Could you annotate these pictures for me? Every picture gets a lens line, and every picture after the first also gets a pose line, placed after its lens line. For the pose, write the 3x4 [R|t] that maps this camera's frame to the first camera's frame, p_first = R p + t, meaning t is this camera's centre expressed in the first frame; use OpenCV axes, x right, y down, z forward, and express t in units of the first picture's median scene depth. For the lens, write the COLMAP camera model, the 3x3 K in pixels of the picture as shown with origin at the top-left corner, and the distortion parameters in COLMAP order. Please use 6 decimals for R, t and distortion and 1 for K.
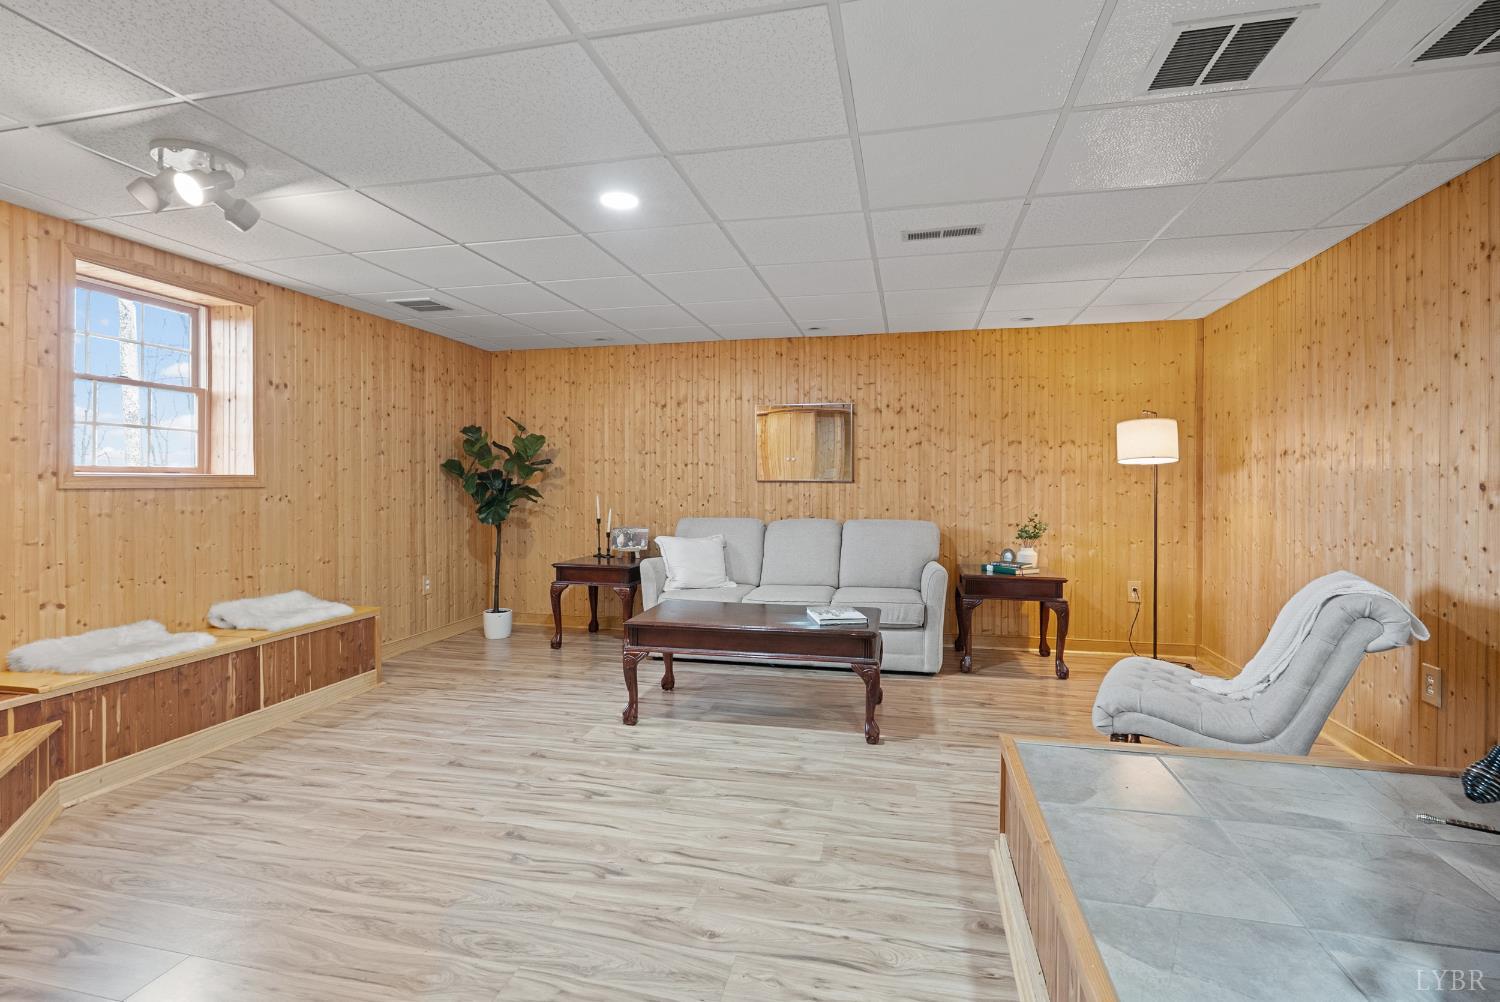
lens RADIAL K [[686.0, 0, 751.1], [0, 686.0, 485.8], [0, 0, 1]] dist [-0.003701, -0.000263]
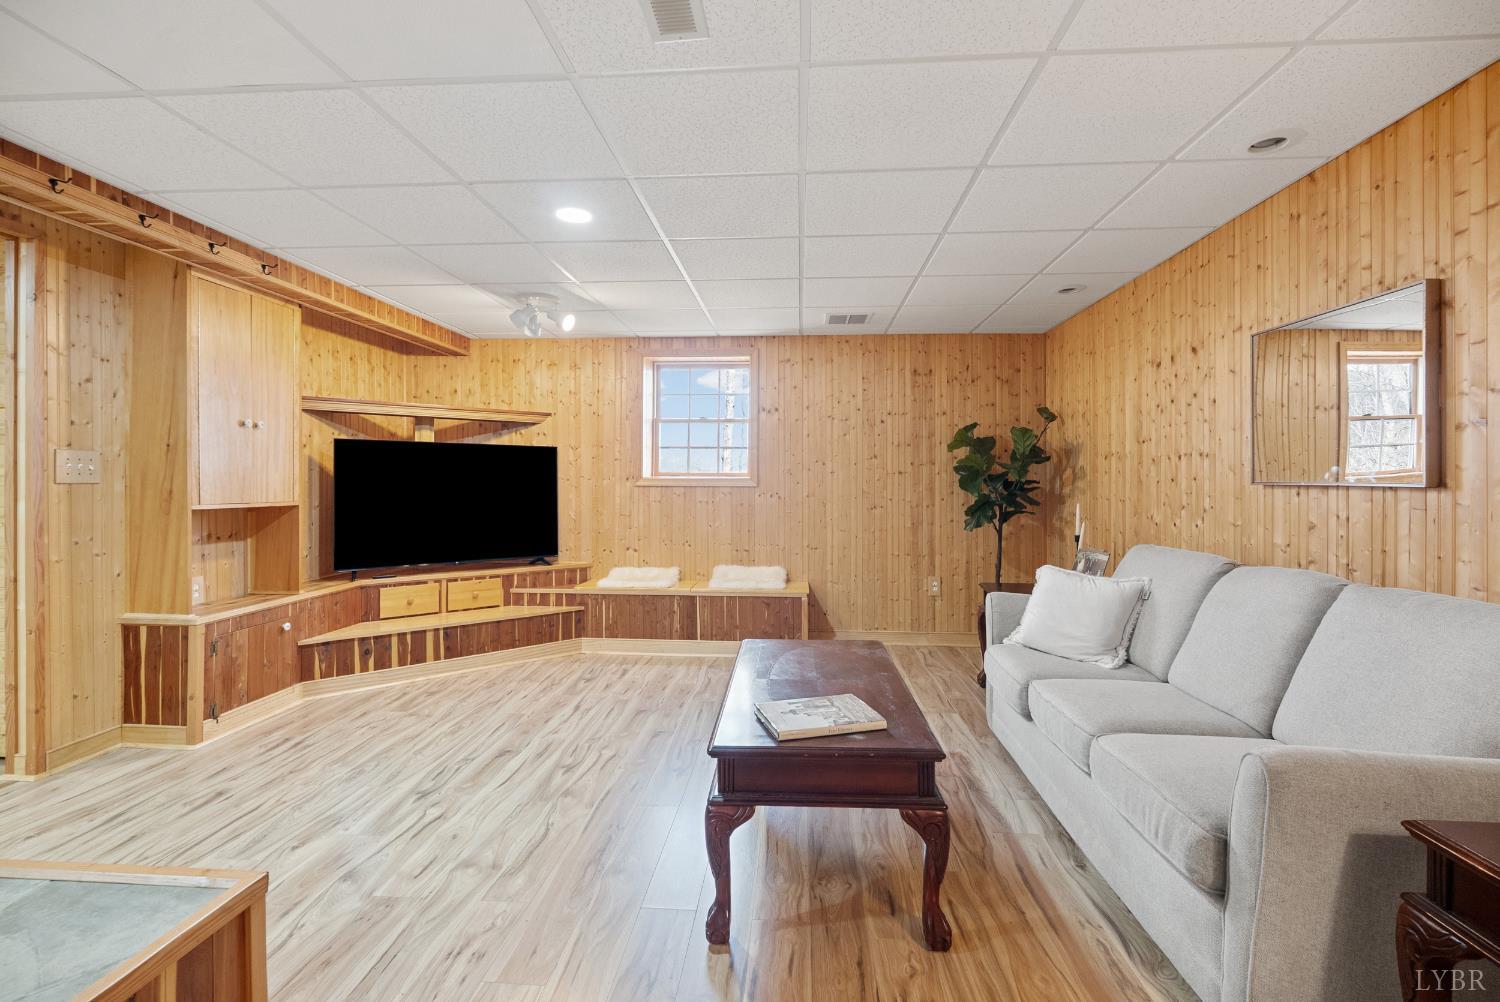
lens RADIAL K [[672.2, 0, 753.2], [0, 672.2, 484.5], [0, 0, 1]] dist [-0.004590, -0.000105]
pose [[0.157444, 0.004693, -0.987517, 0.720219], [-0.011744, 0.999927, 0.002880, -0.006847], [0.987458, 0.011144, 0.157488, 0.920947]]
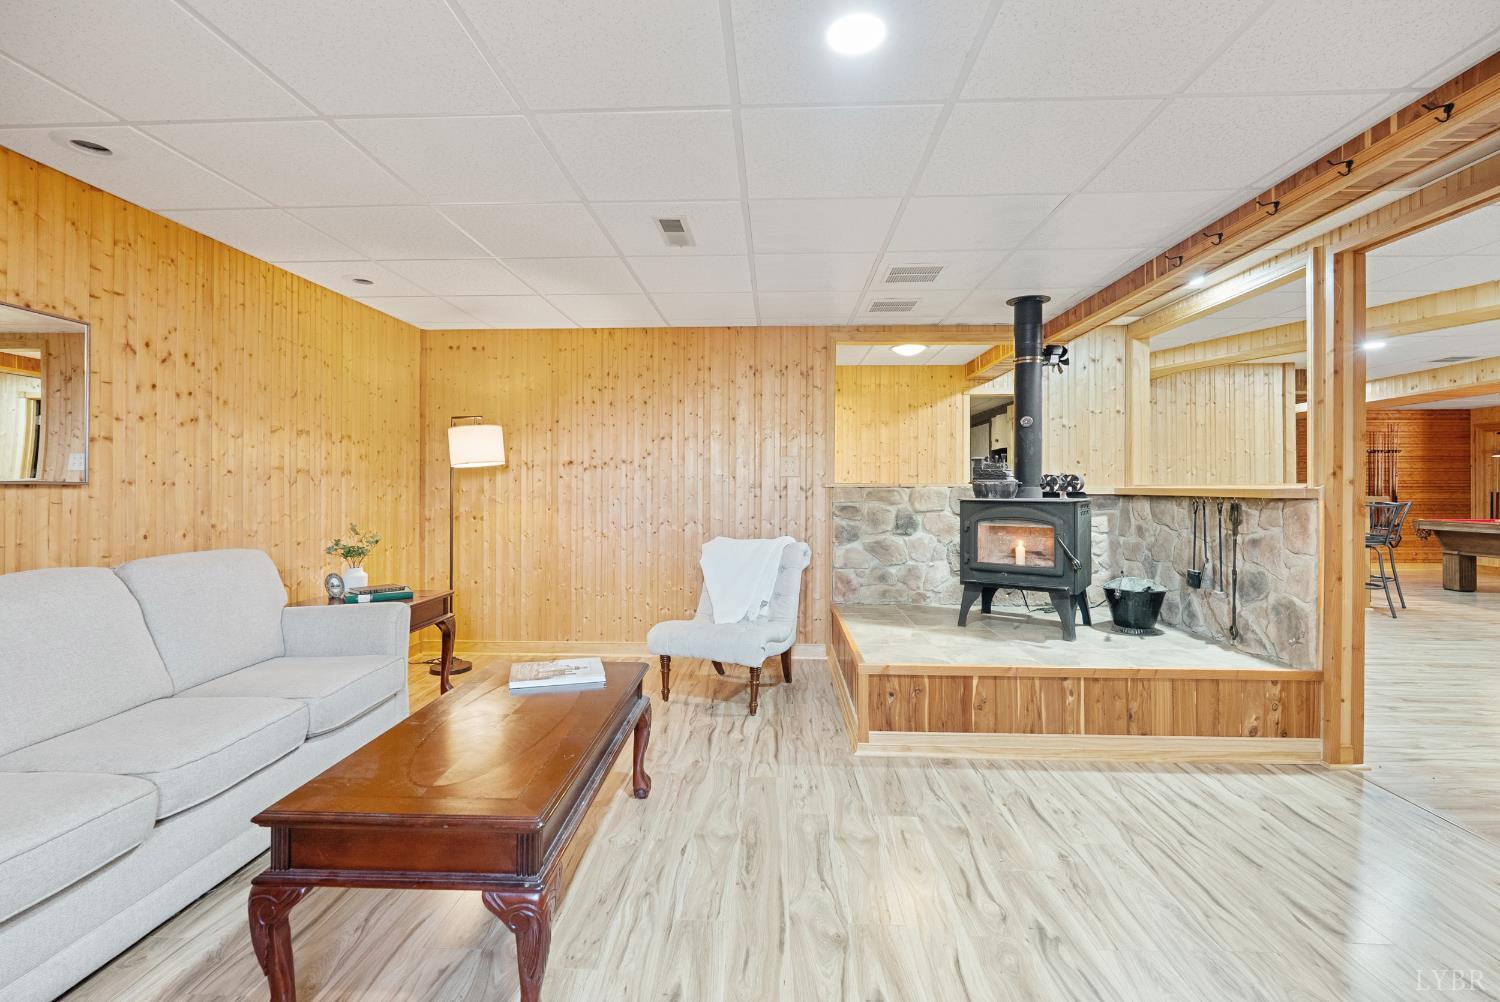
lens RADIAL K [[669.7, 0, 747.0], [0, 669.7, 485.4], [0, 0, 1]] dist [-0.005966, 0.000246]
pose [[-0.181288, -0.001089, 0.983429, -0.637129], [0.007639, 0.999968, 0.002516, -0.005210], [-0.983400, 0.007969, -0.181274, 1.002298]]
